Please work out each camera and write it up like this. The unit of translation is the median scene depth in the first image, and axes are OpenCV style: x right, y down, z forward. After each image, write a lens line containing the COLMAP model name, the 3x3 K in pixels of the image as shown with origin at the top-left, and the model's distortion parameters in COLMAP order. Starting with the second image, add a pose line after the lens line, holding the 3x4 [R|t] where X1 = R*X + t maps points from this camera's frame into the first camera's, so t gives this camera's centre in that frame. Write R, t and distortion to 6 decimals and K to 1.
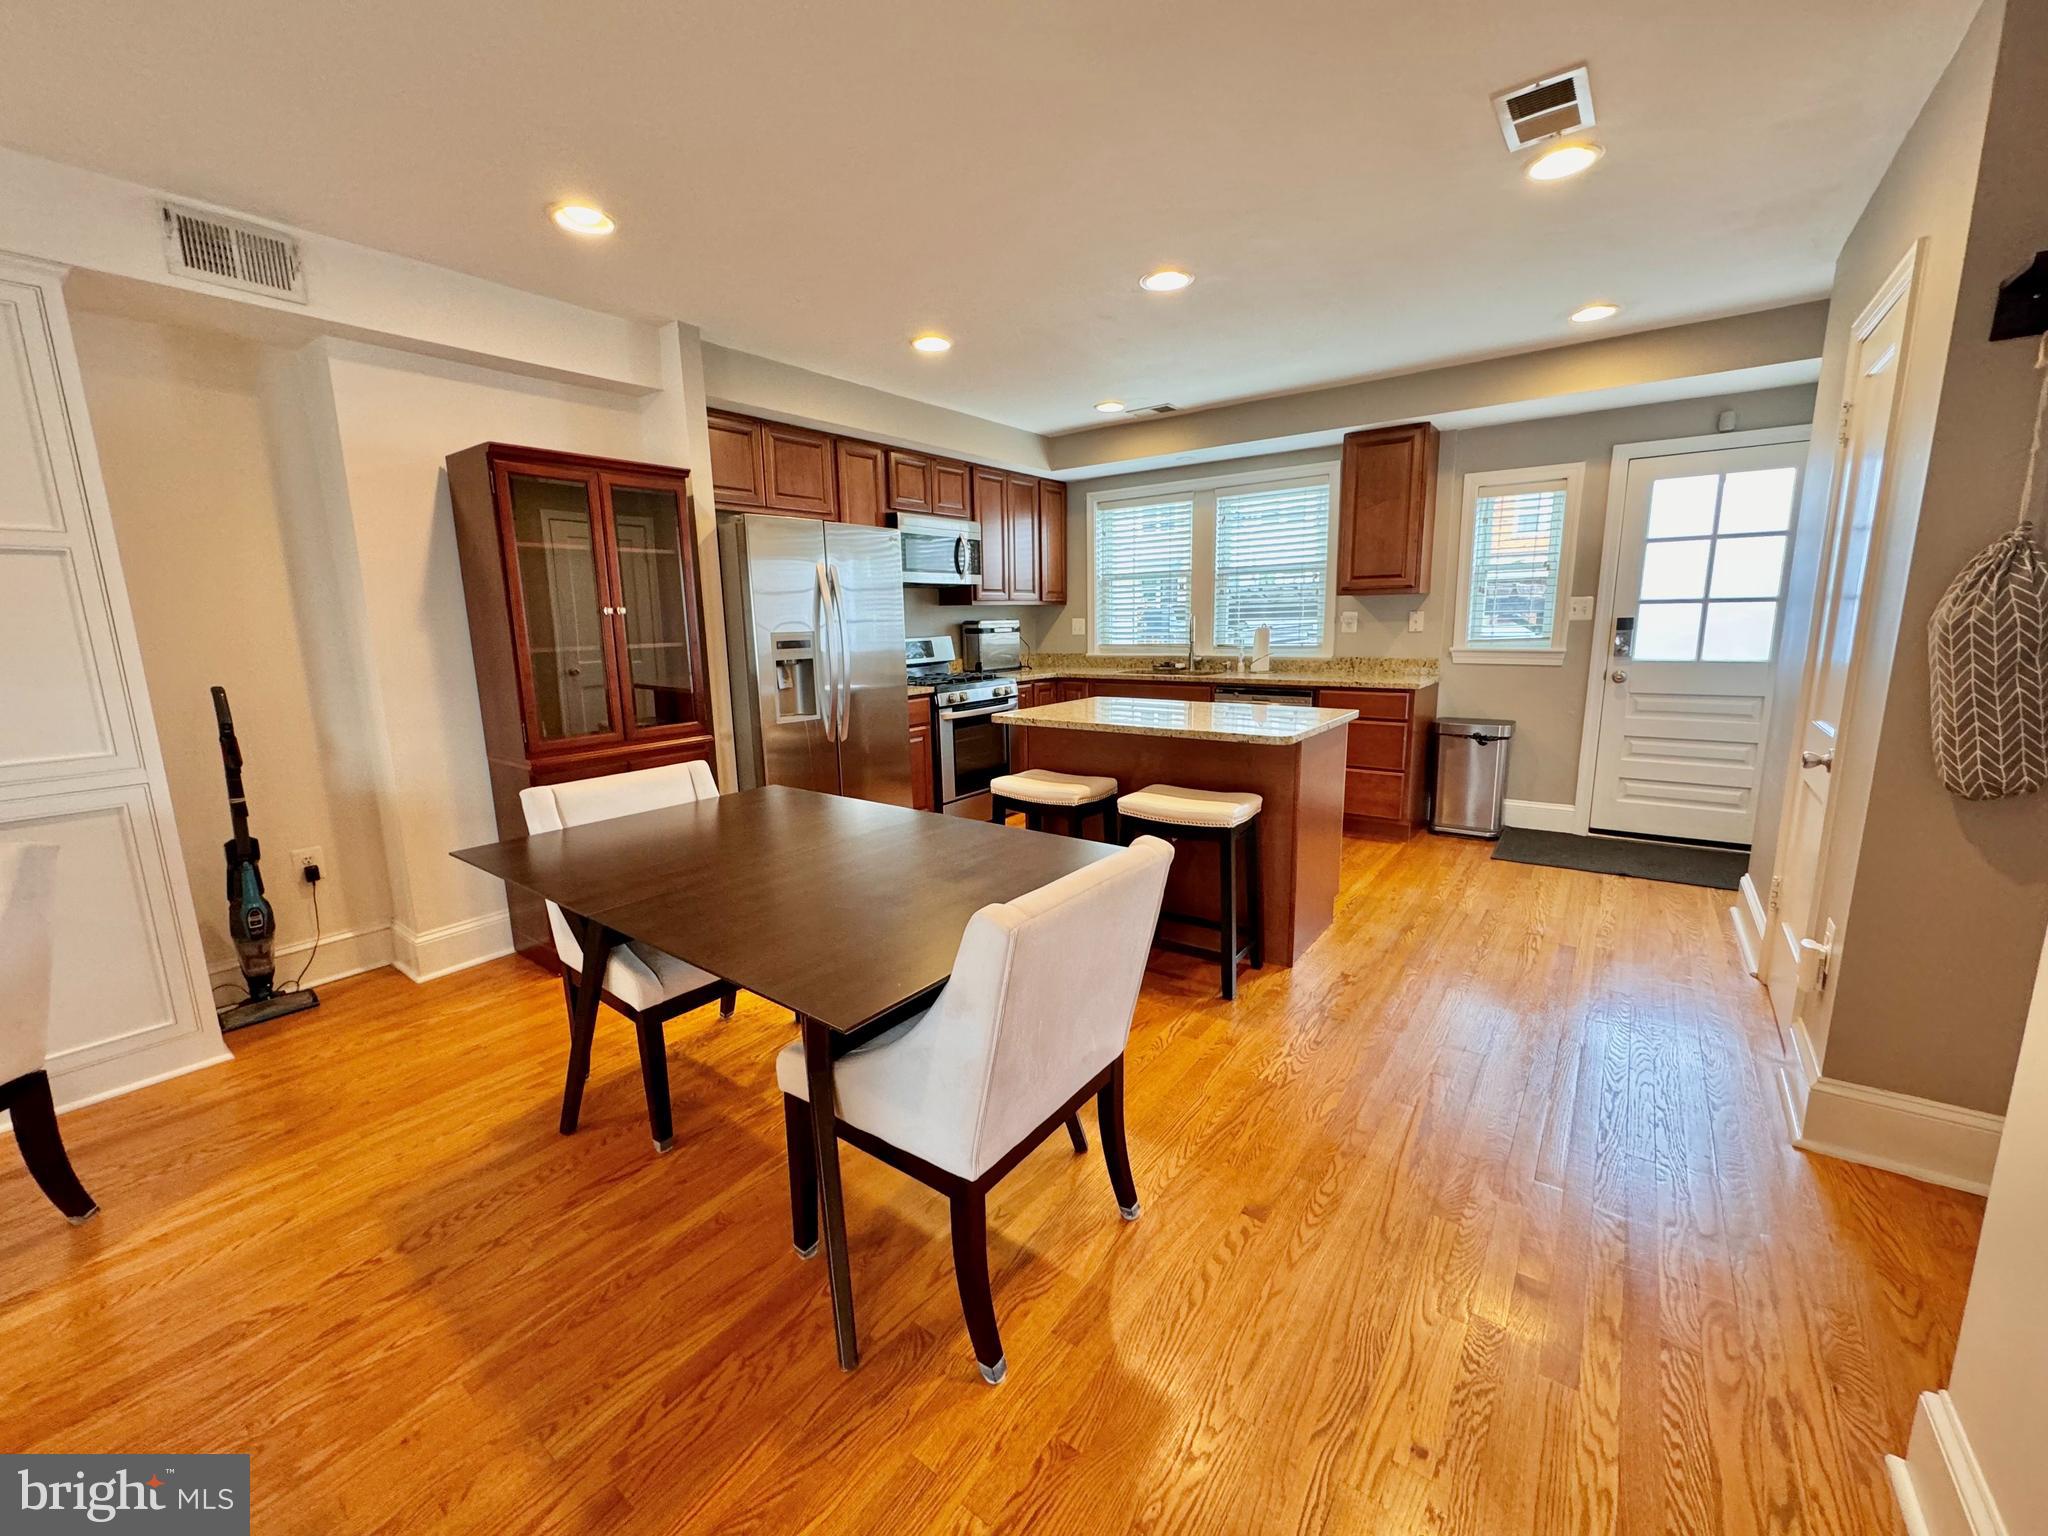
lens RADIAL K [[814.0, 0, 1020.3], [0, 814.0, 770.7], [0, 0, 1]] dist [0.000470, -0.000640]
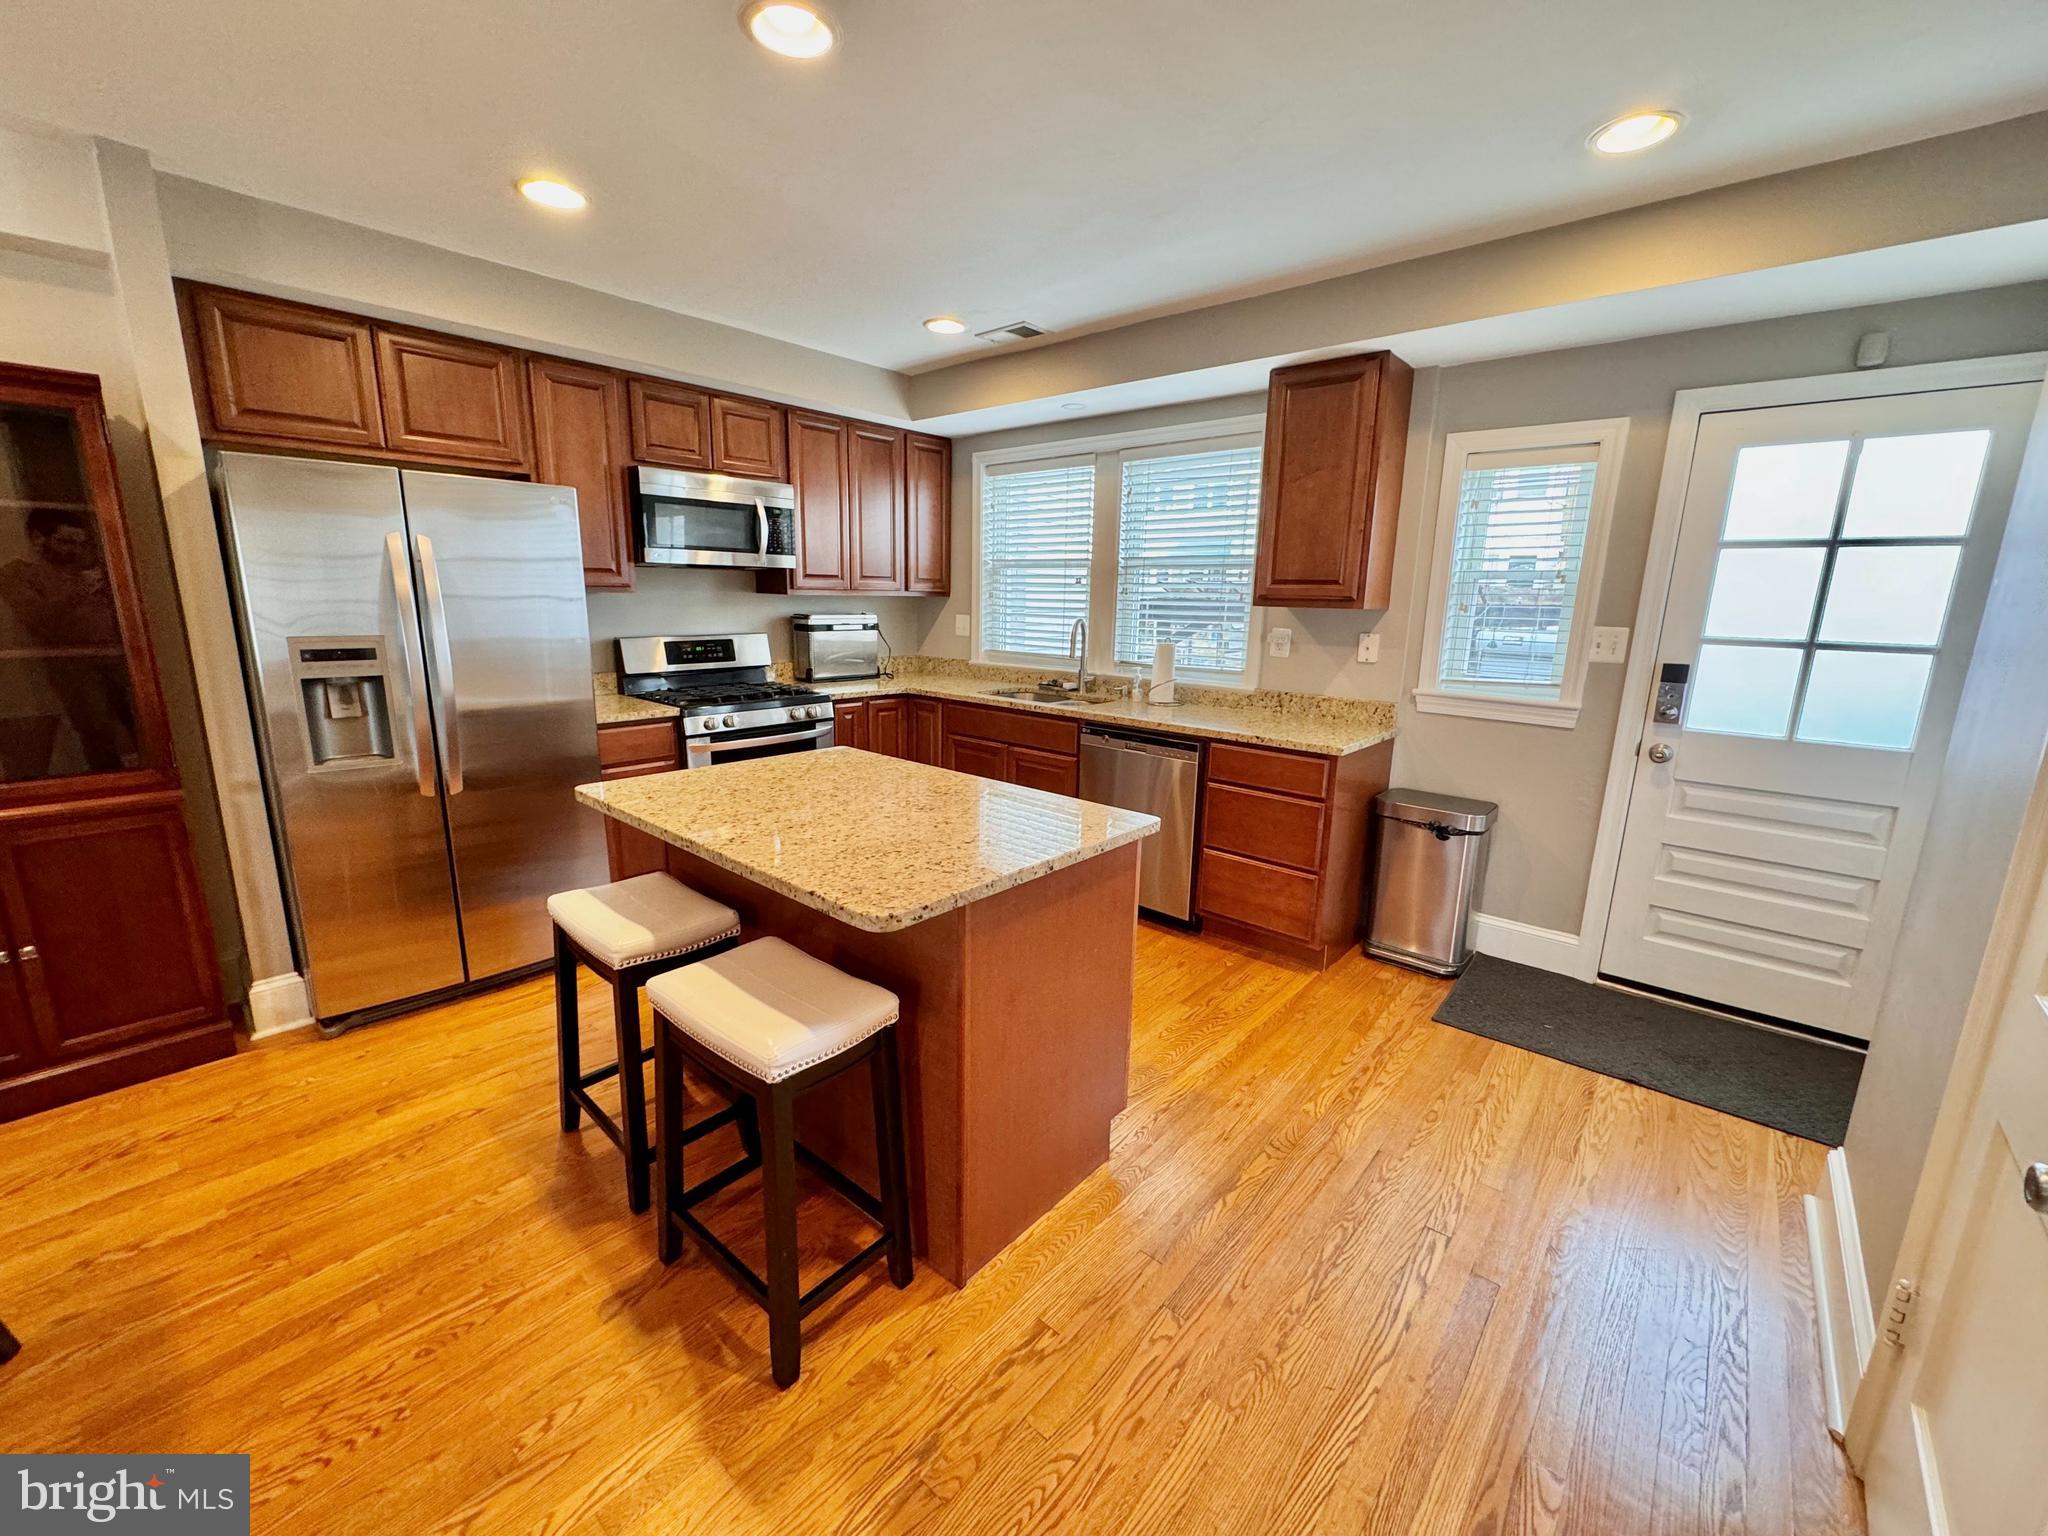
lens RADIAL K [[814.0, 0, 1019.1], [0, 814.0, 769.9], [0, 0, 1]] dist [0.000470, -0.000640]
pose [[0.995839, 0.057108, -0.071016, 0.257359], [-0.054952, 0.997978, 0.031945, -0.089656], [0.072696, -0.027910, 0.996964, 0.296172]]
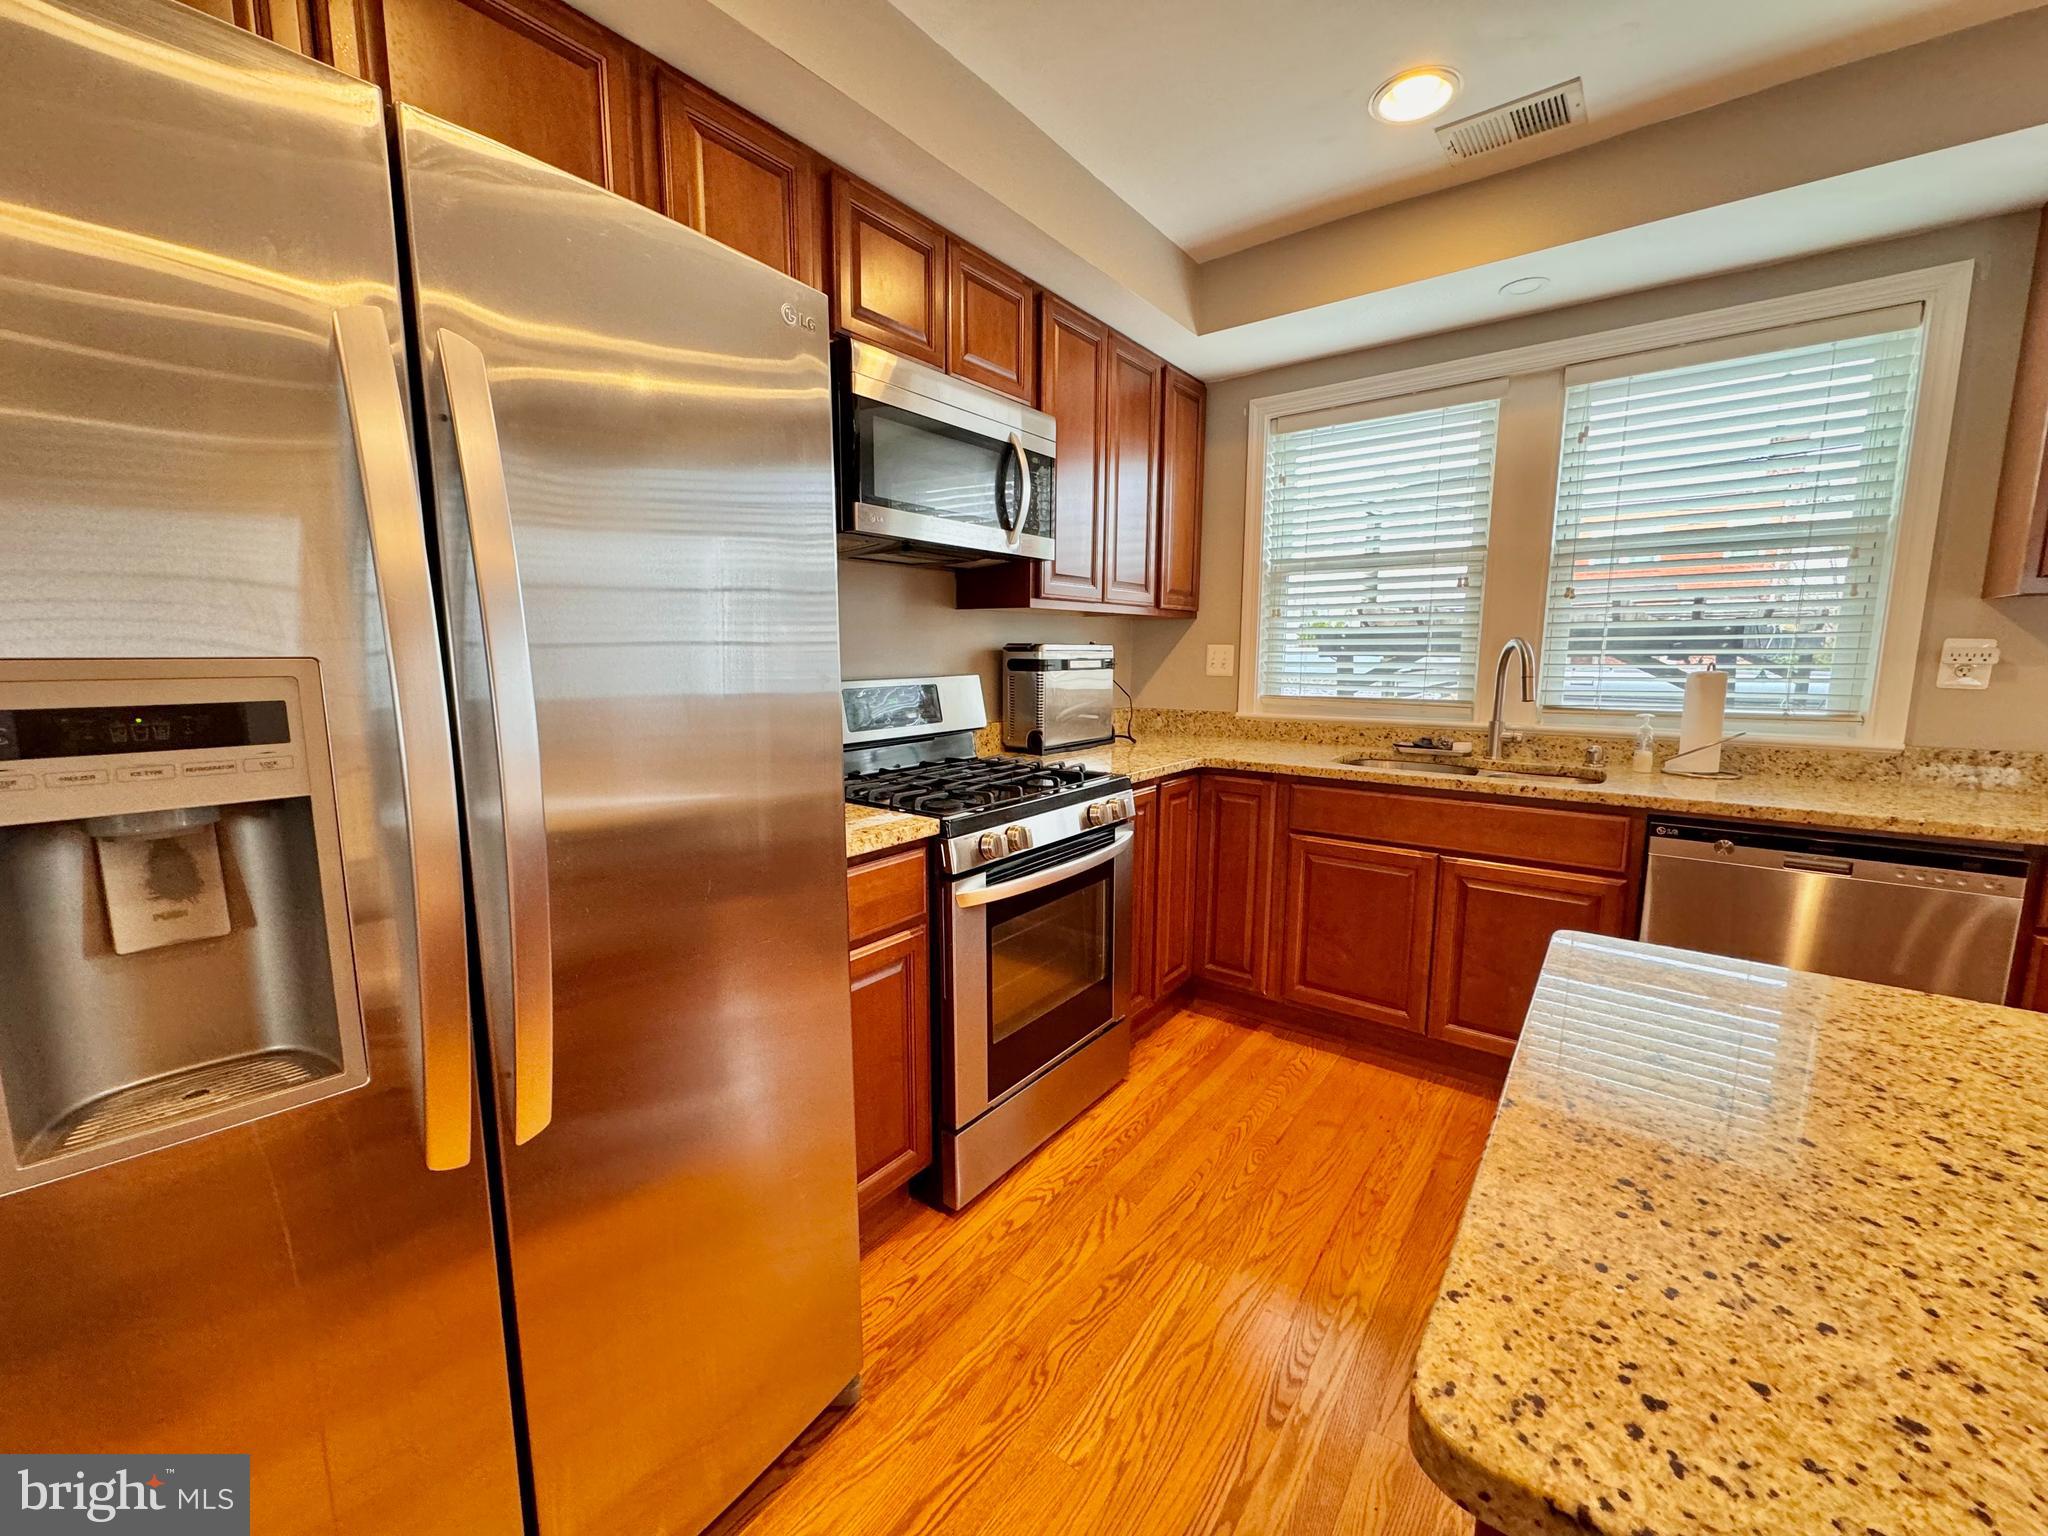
lens RADIAL K [[814.0, 0, 1017.6], [0, 814.0, 765.8], [0, 0, 1]] dist [0.000470, -0.000640]
pose [[0.999714, 0.021471, -0.010506, -0.069412], [-0.021917, 0.998775, -0.044365, -0.113498], [0.009540, 0.044582, 0.998960, 0.652505]]
